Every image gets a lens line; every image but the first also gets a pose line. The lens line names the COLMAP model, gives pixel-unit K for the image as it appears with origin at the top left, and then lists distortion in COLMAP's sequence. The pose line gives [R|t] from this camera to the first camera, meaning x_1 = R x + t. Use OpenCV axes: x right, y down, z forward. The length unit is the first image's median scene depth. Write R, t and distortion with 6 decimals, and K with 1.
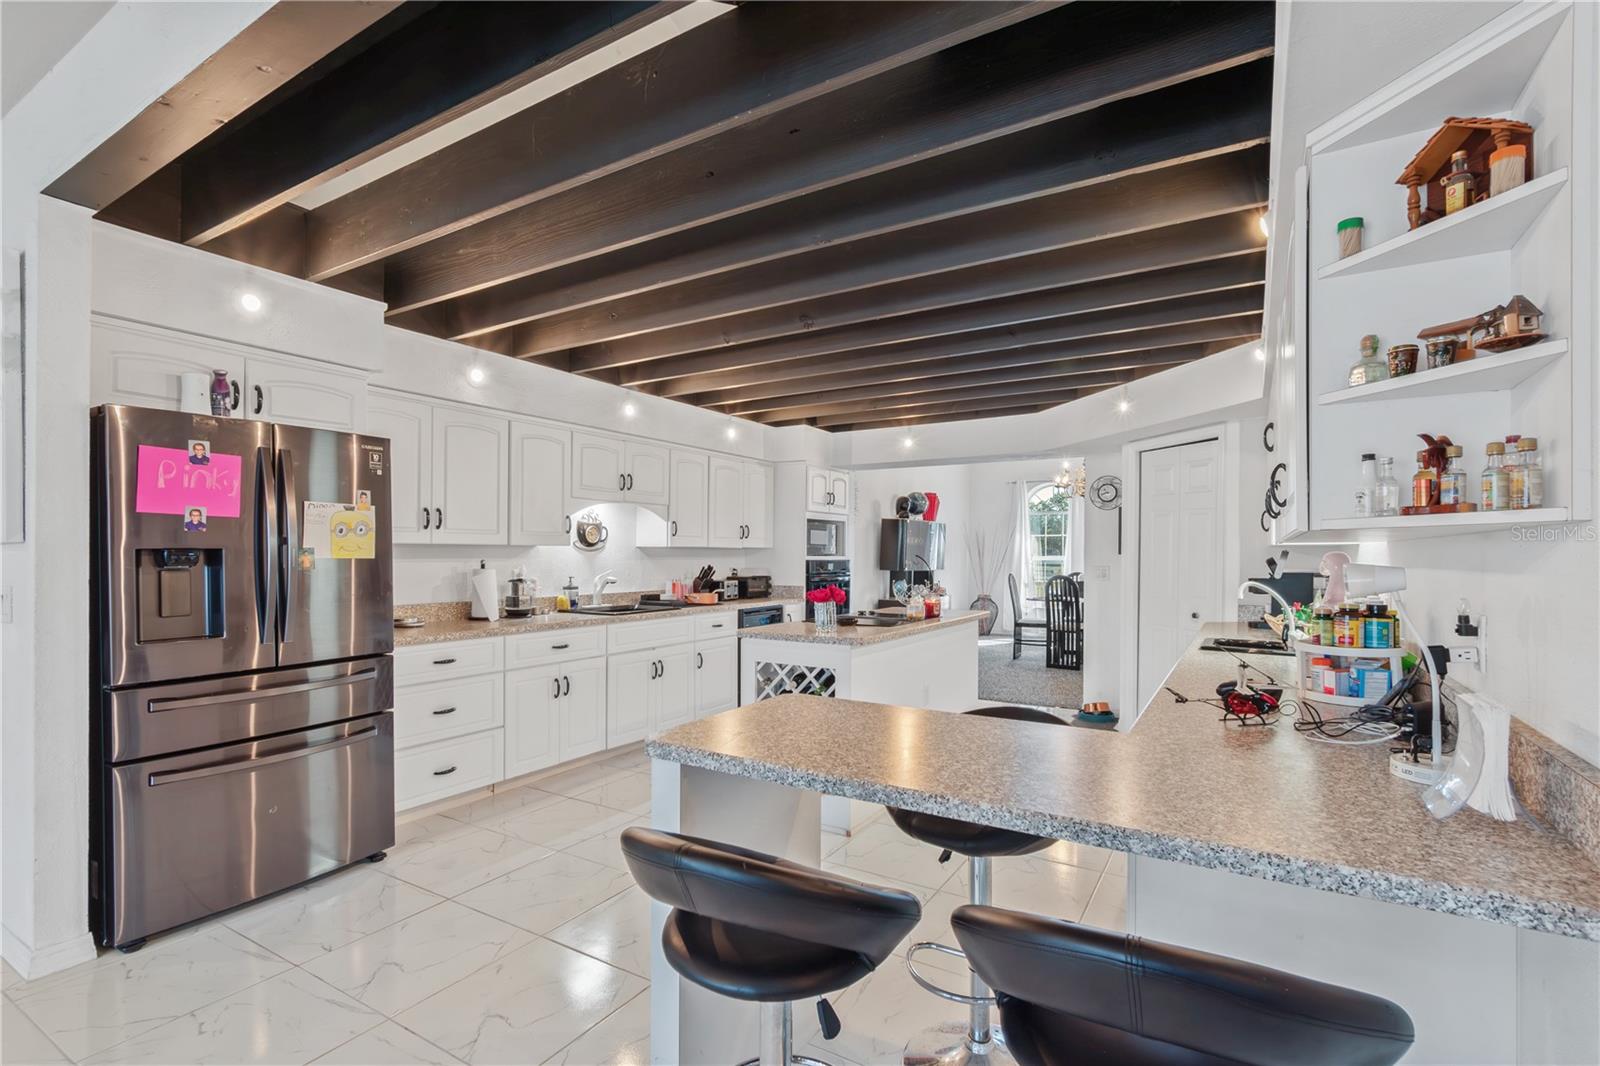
lens RADIAL K [[730.9, 0, 805.0], [0, 730.9, 548.8], [0, 0, 1]] dist [-0.006656, -0.000330]
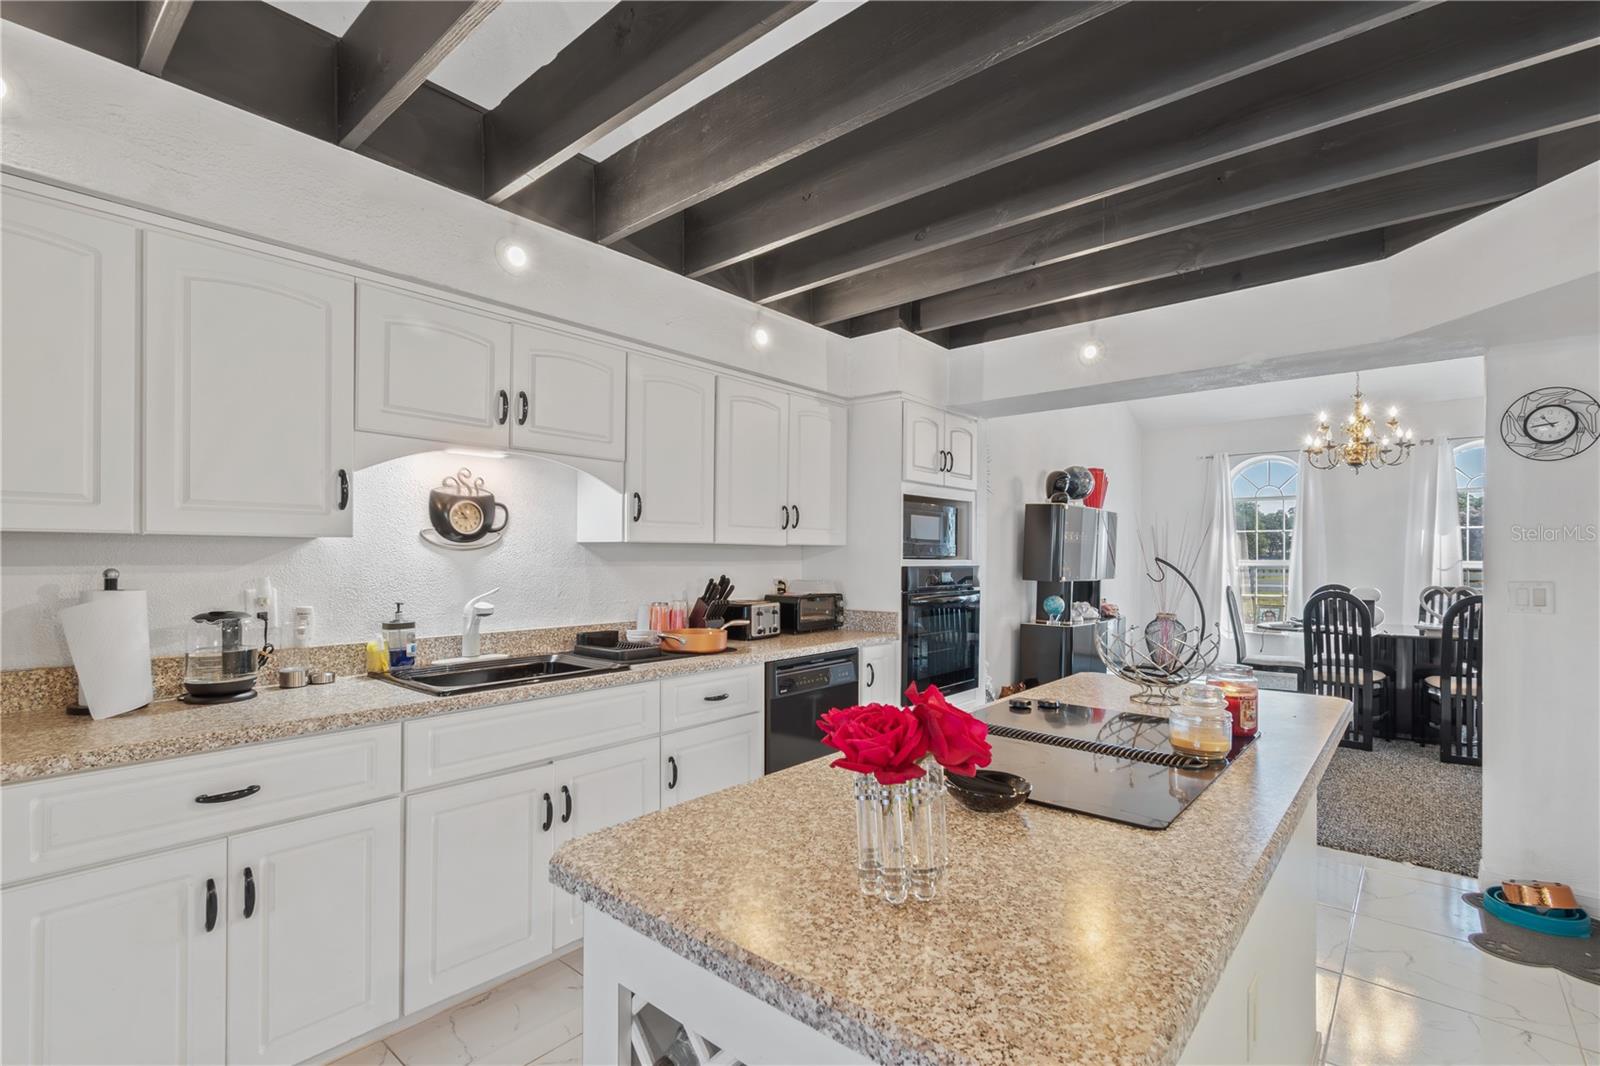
lens RADIAL K [[730.9, 0, 816.8], [0, 730.9, 559.5], [0, 0, 1]] dist [-0.006656, -0.000330]
pose [[0.989022, -0.000503, -0.147769, 0.020036], [0.001994, 0.999949, 0.009942, 0.004174], [0.147756, -0.010128, 0.988972, 0.426660]]
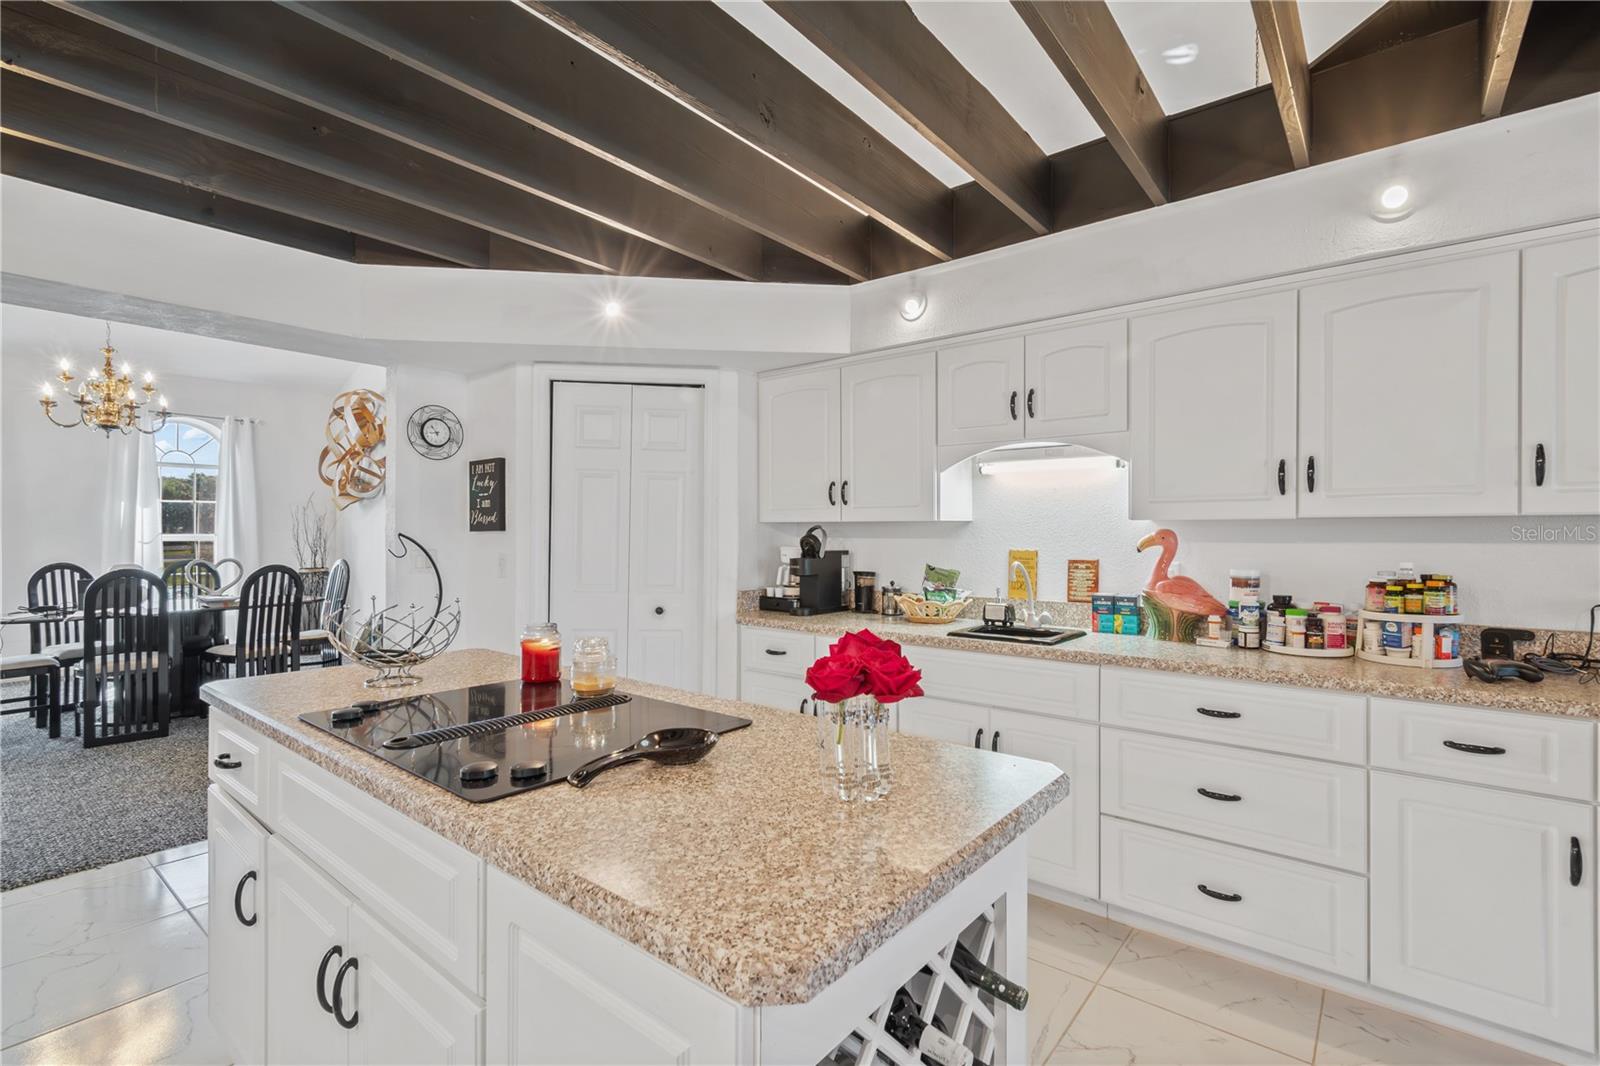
lens RADIAL K [[730.9, 0, 805.5], [0, 730.9, 540.6], [0, 0, 1]] dist [-0.006656, -0.000330]
pose [[0.126180, -0.013307, 0.991918, -0.153561], [-0.008515, 0.999859, 0.014497, 0.004275], [-0.991971, -0.010276, 0.126049, 0.550180]]
